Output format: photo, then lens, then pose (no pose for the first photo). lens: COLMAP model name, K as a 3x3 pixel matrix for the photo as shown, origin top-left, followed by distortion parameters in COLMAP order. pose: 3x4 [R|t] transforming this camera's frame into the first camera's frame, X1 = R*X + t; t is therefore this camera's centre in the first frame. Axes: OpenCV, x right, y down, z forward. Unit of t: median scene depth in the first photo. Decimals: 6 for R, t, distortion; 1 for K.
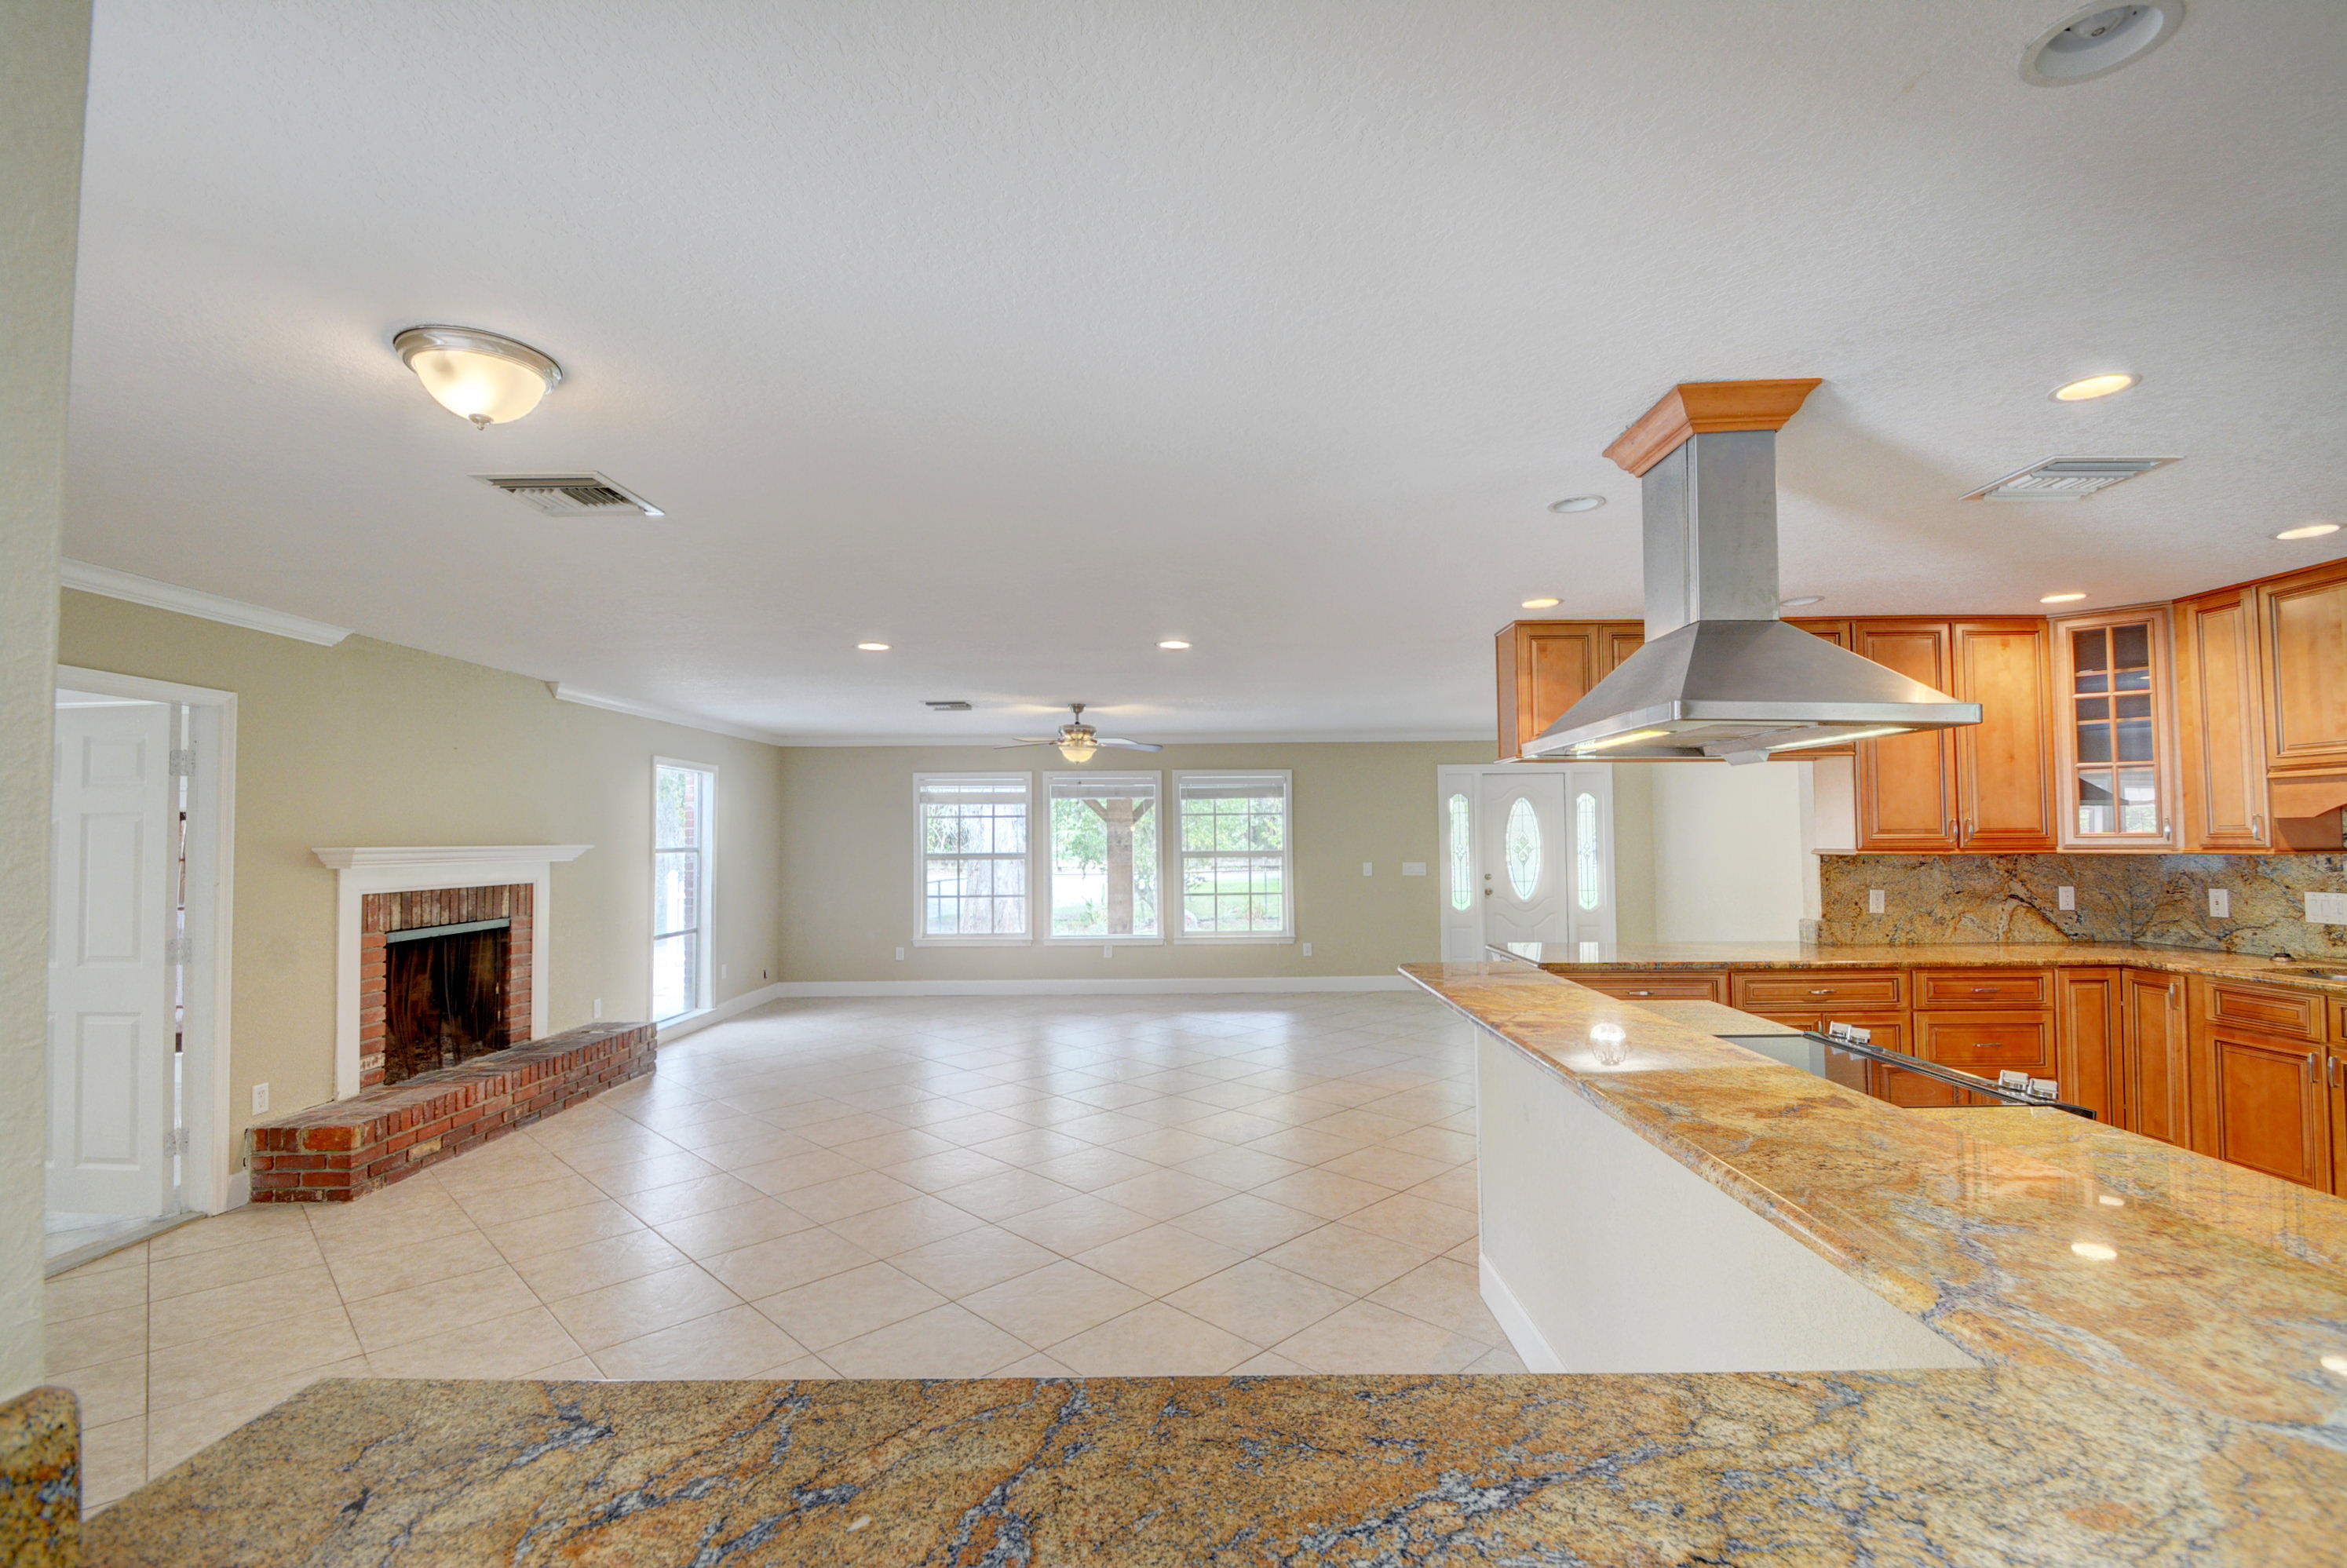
lens RADIAL K [[1036.0, 0, 1182.5], [0, 1036.0, 800.8], [0, 0, 1]] dist [0.006473, -0.010508]
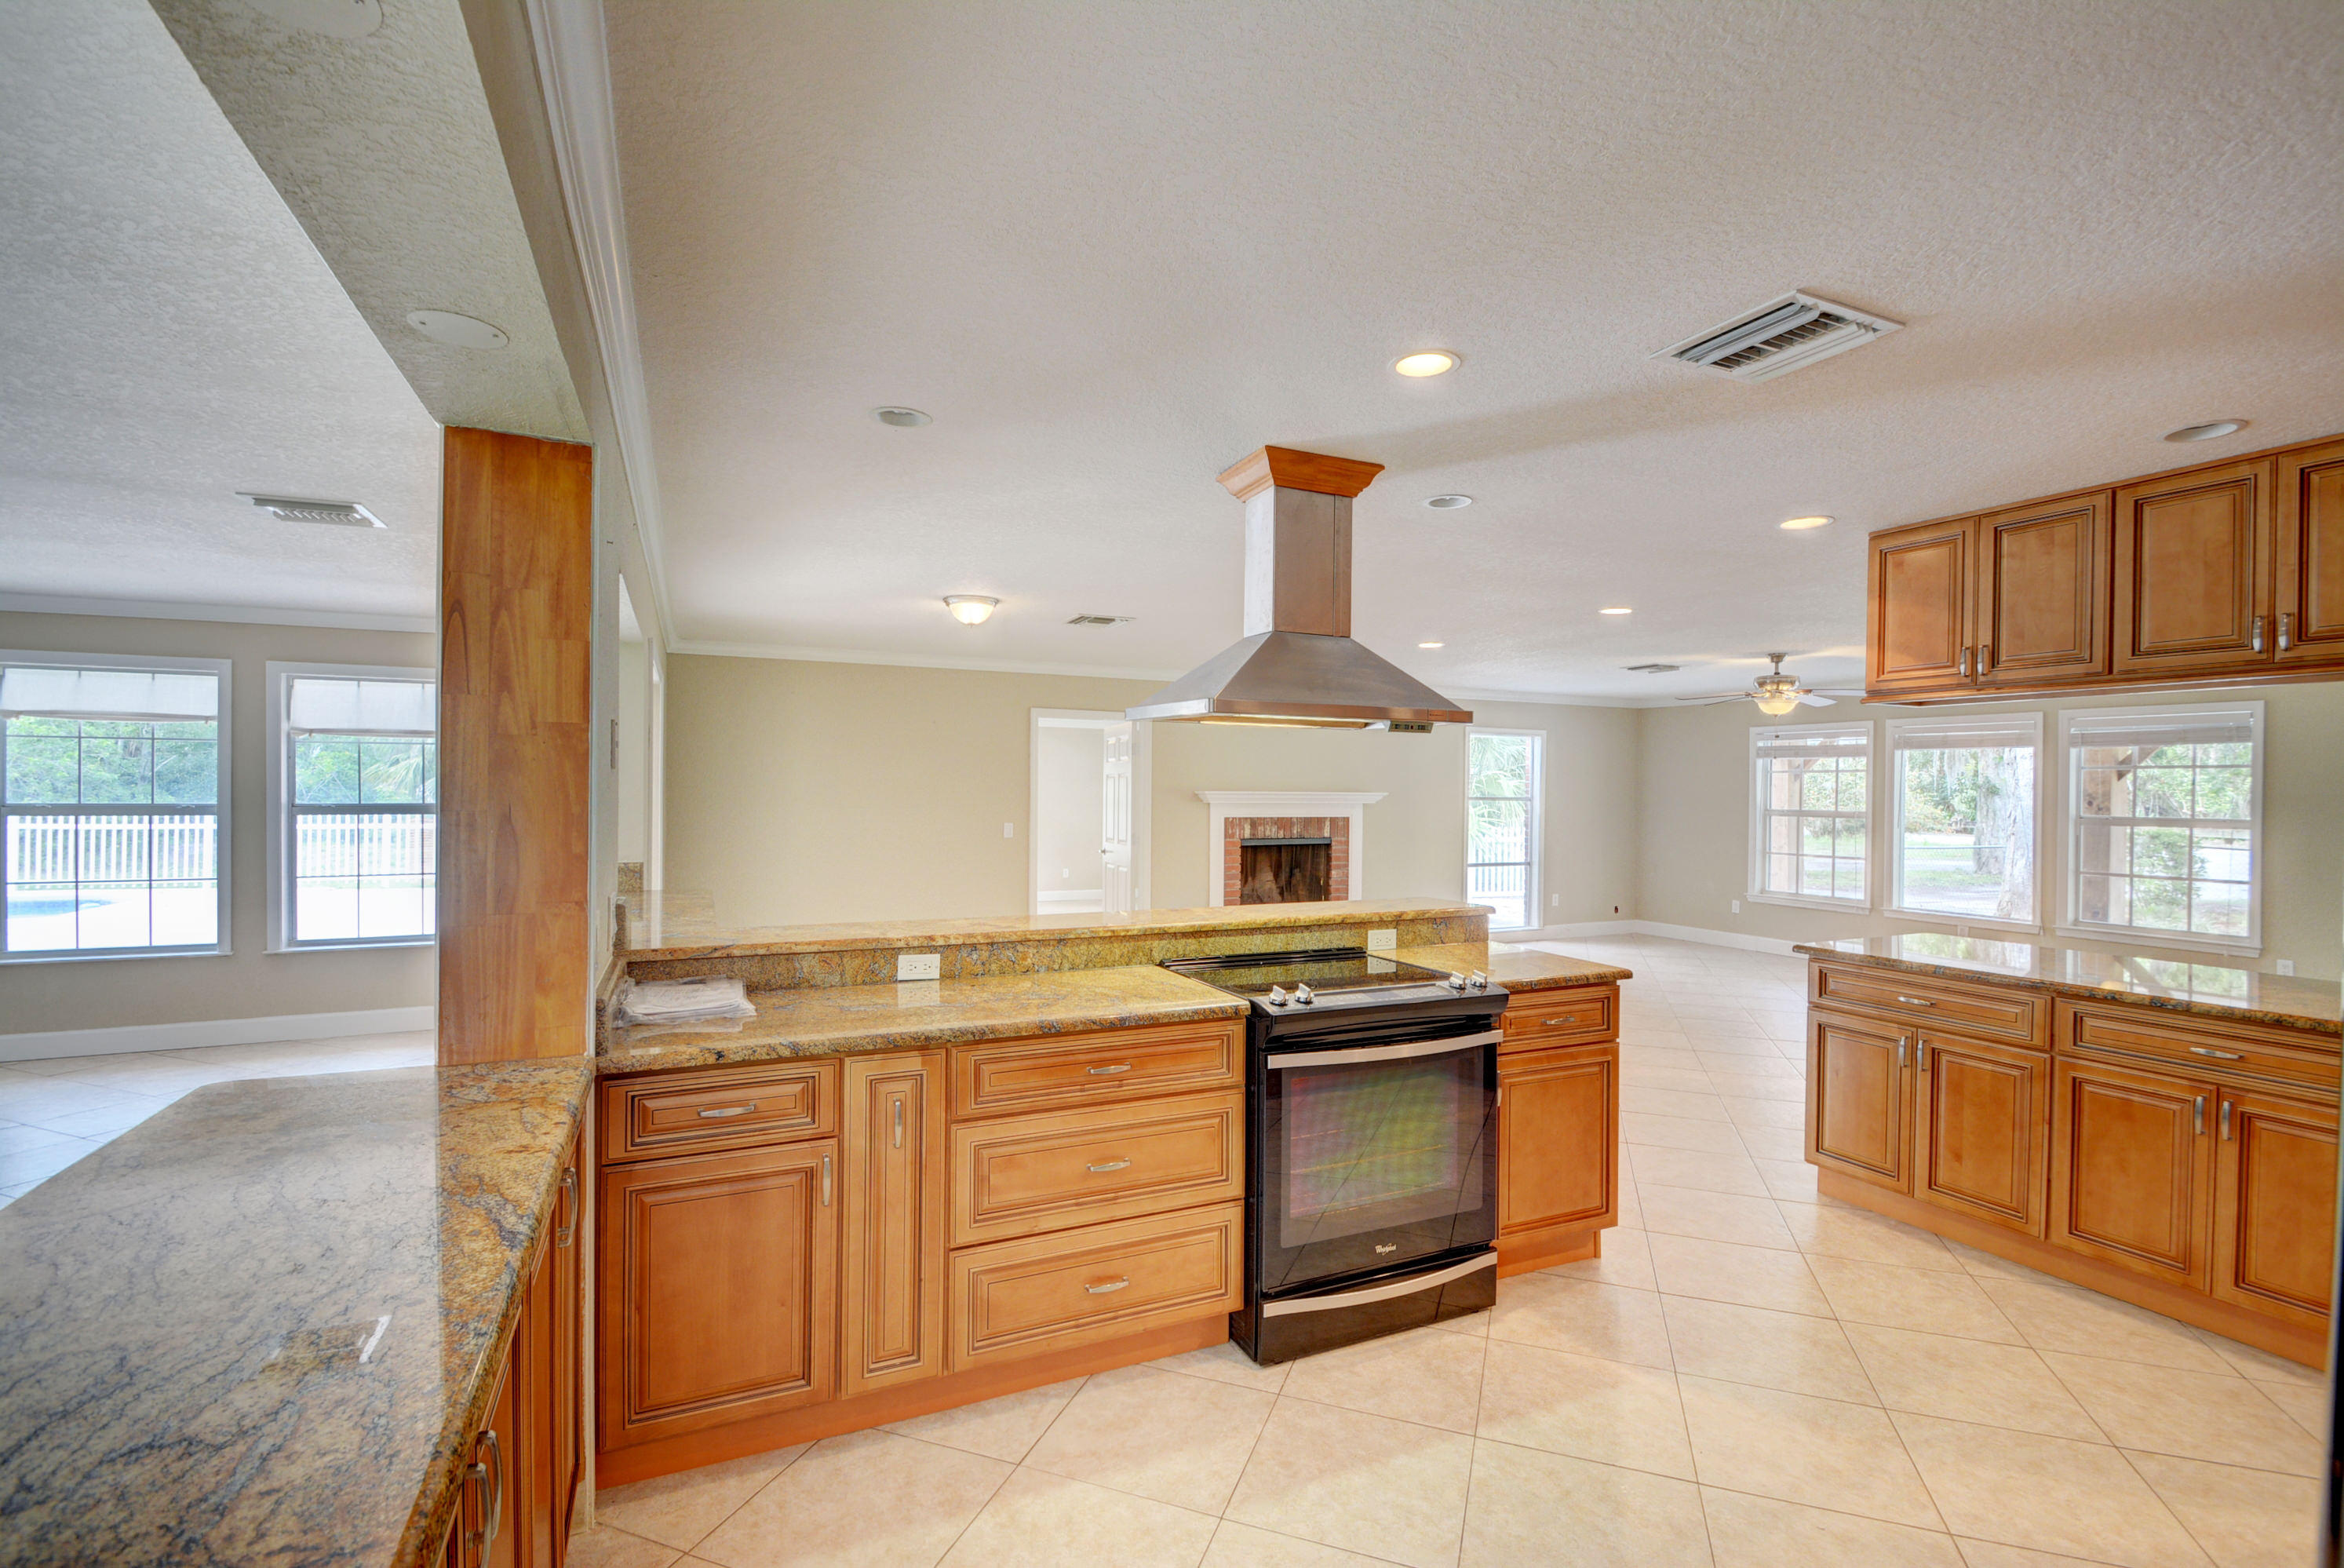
lens RADIAL K [[1034.9, 0, 1175.5], [0, 1034.9, 800.6], [0, 0, 1]] dist [0.006473, -0.010508]
pose [[0.424984, 0.022510, -0.904921, 0.788605], [0.019103, 0.999245, 0.033827, -0.001959], [0.904999, -0.031663, 0.424233, 0.142500]]
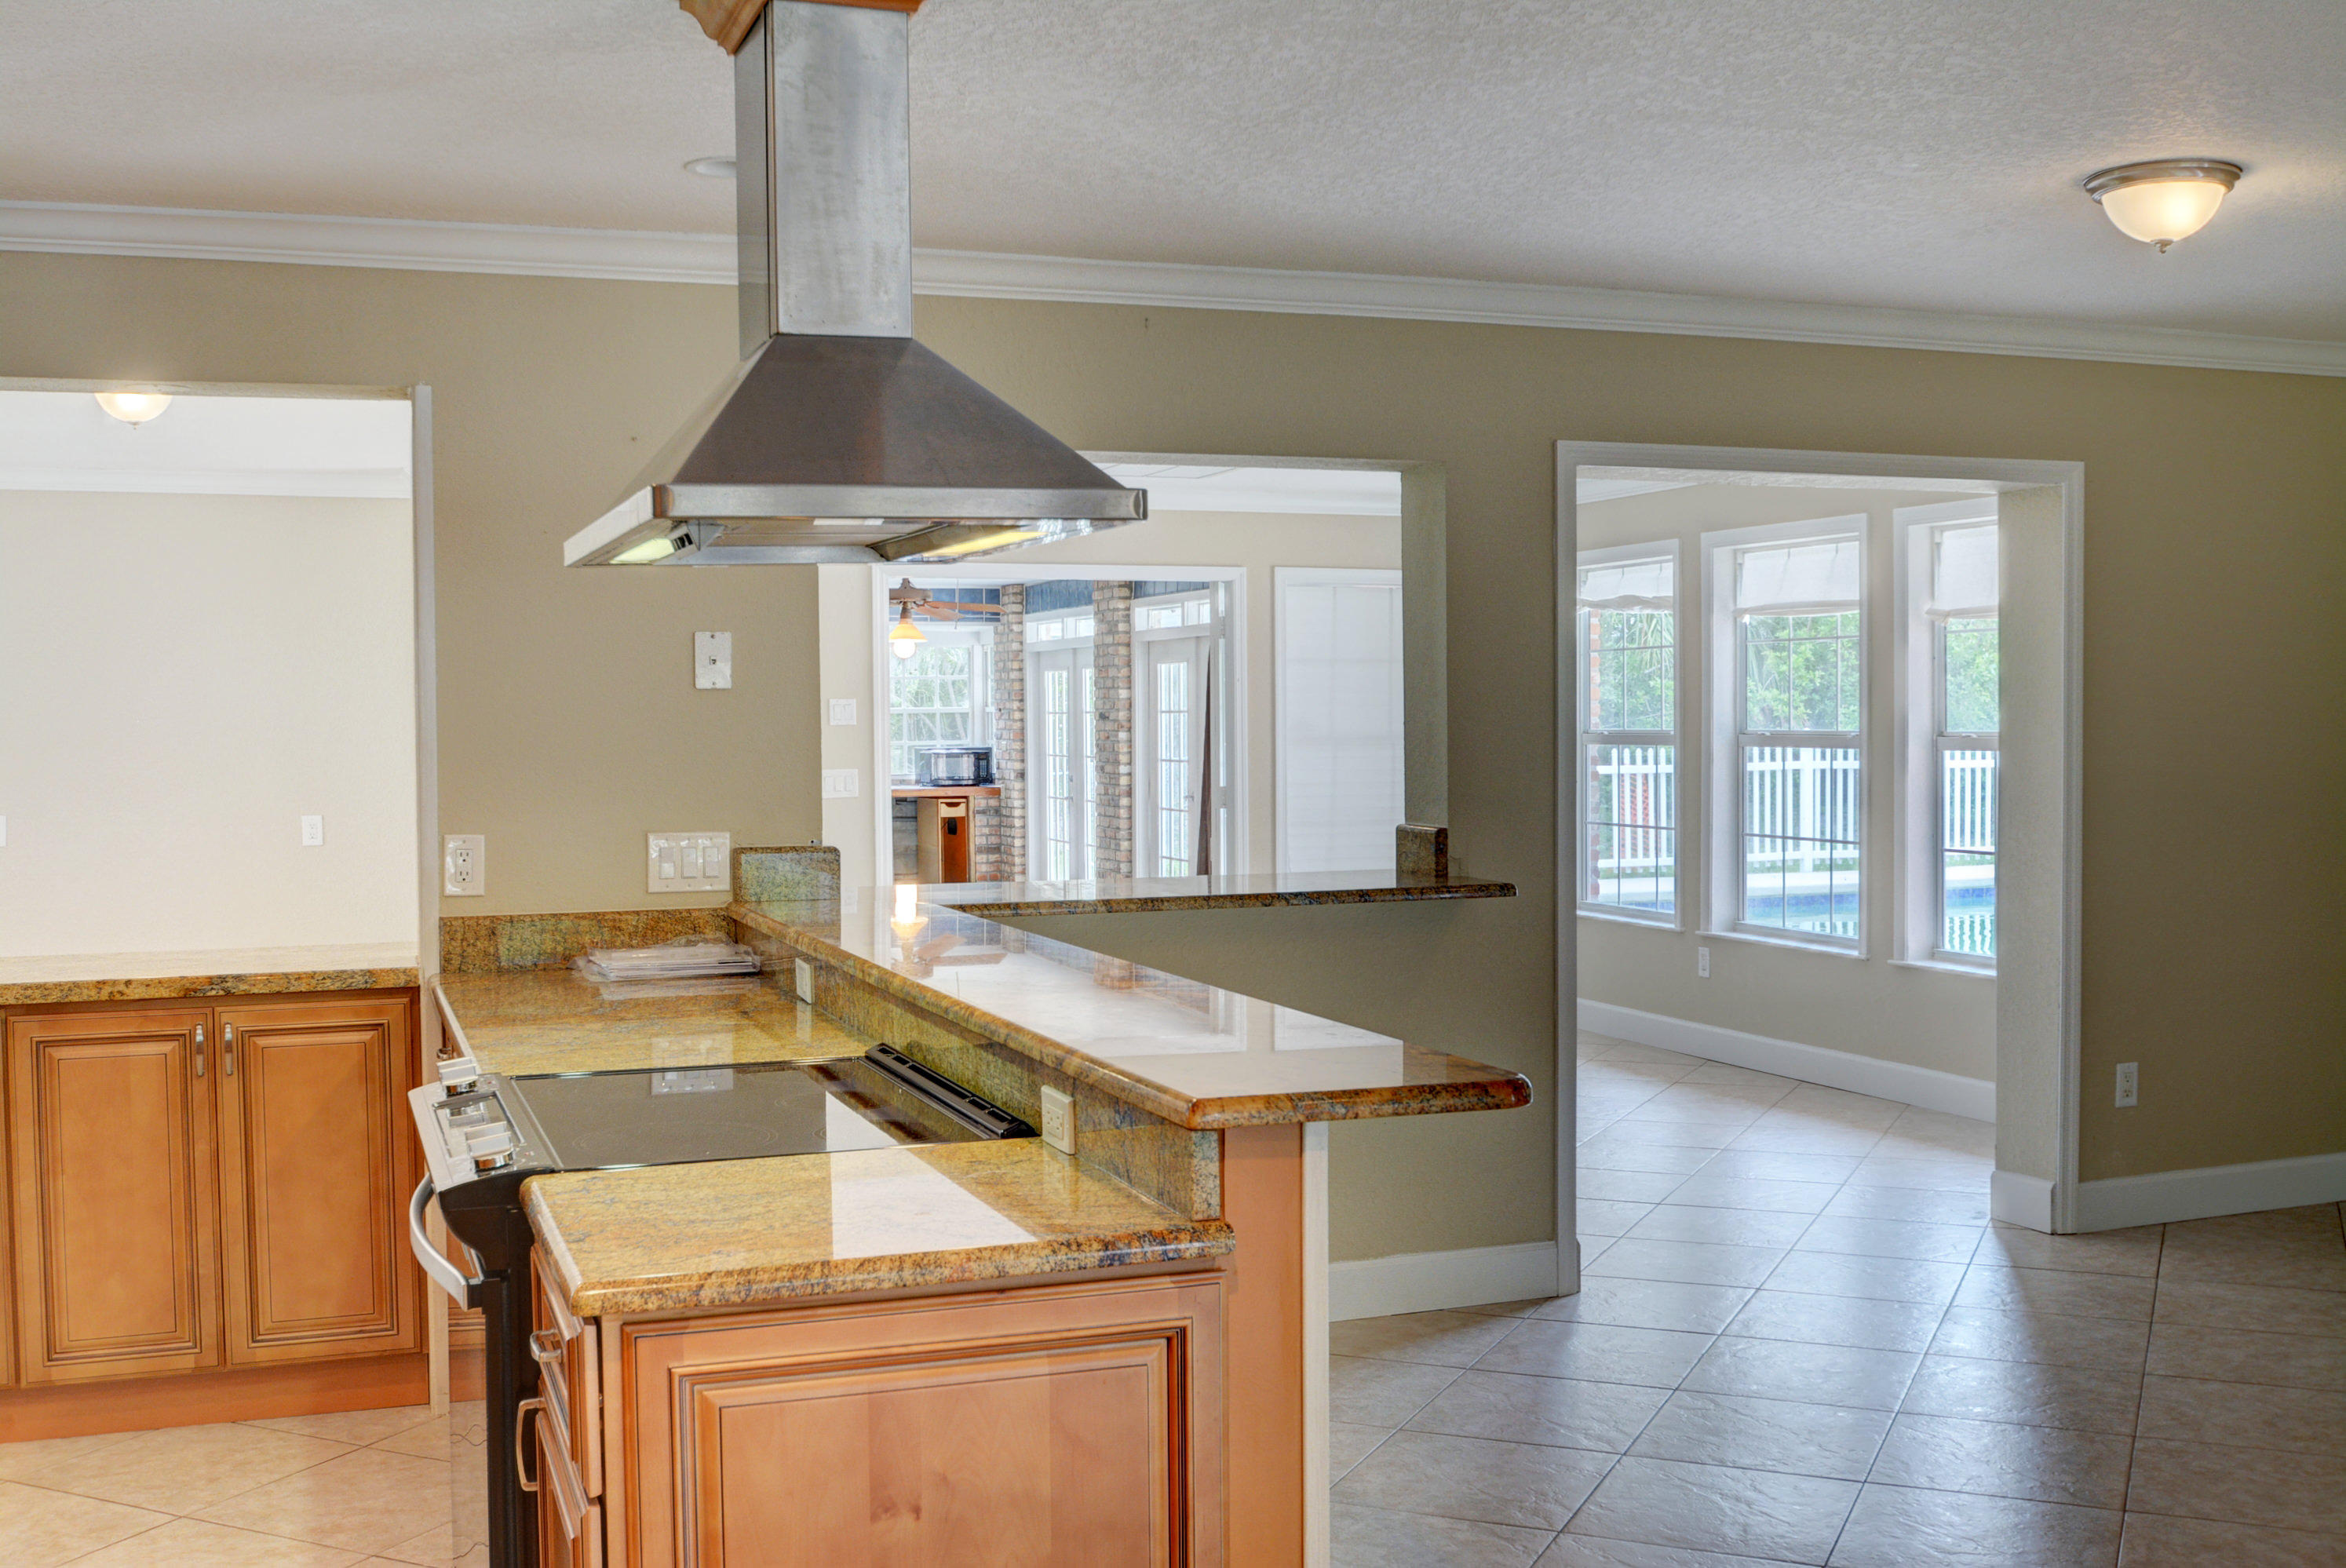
lens RADIAL K [[2338.1, 0, 1218.6], [0, 2338.1, 789.2], [0, 0, 1]] dist [-0.073533, 0.000000]
pose [[-0.926825, 0.031171, -0.374197, 0.383549], [0.031622, 0.999488, 0.004937, 0.039040], [0.374159, -0.007257, -0.927336, 1.097299]]
